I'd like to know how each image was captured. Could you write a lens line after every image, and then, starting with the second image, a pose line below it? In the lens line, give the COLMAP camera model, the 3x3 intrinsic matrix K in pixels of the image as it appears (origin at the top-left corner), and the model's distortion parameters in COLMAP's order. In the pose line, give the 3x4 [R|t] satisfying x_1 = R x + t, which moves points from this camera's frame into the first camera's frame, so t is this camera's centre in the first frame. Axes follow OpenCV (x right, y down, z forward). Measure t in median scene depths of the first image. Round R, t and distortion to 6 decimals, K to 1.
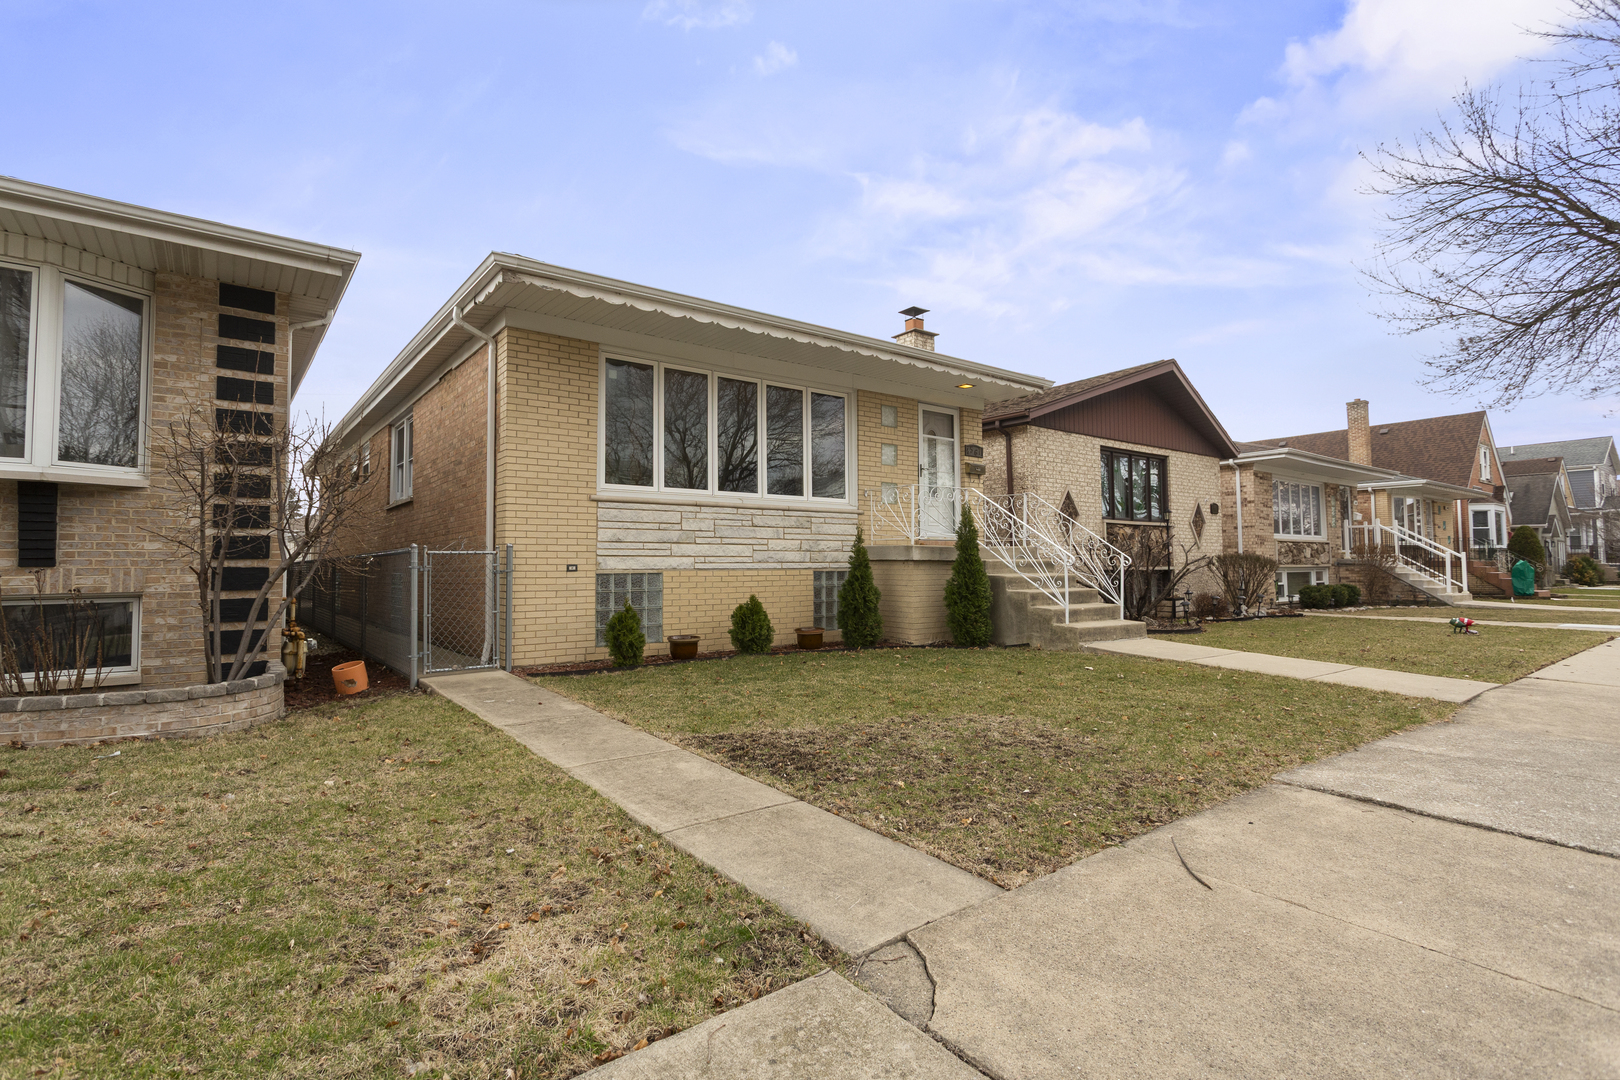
lens RADIAL K [[780.5, 0, 776.7], [0, 780.5, 540.2], [0, 0, 1]] dist [0.001892, 0.001039]
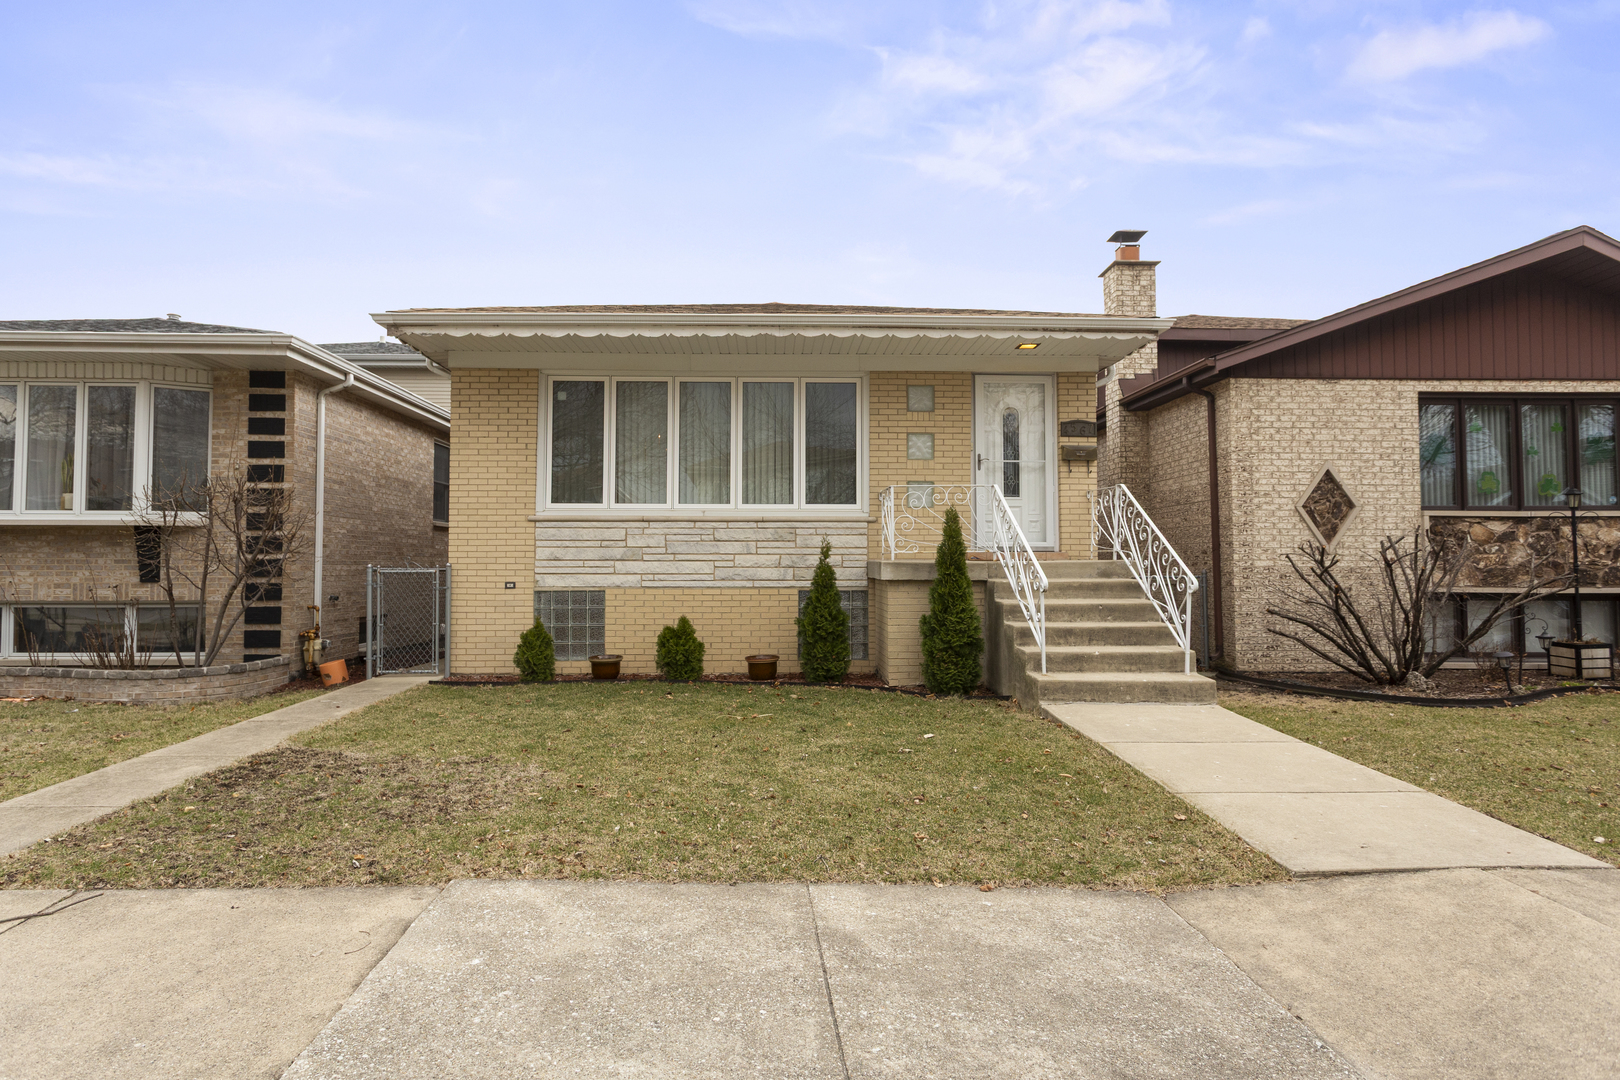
lens RADIAL K [[894.7, 0, 810.0], [0, 894.7, 540.0], [0, 0, 1]] dist [0.003876, 0.000624]
pose [[0.815072, -0.010675, -0.579262, 0.763708], [0.015334, 0.999877, 0.003151, -0.023298], [0.579157, -0.011451, 0.815136, 0.238579]]
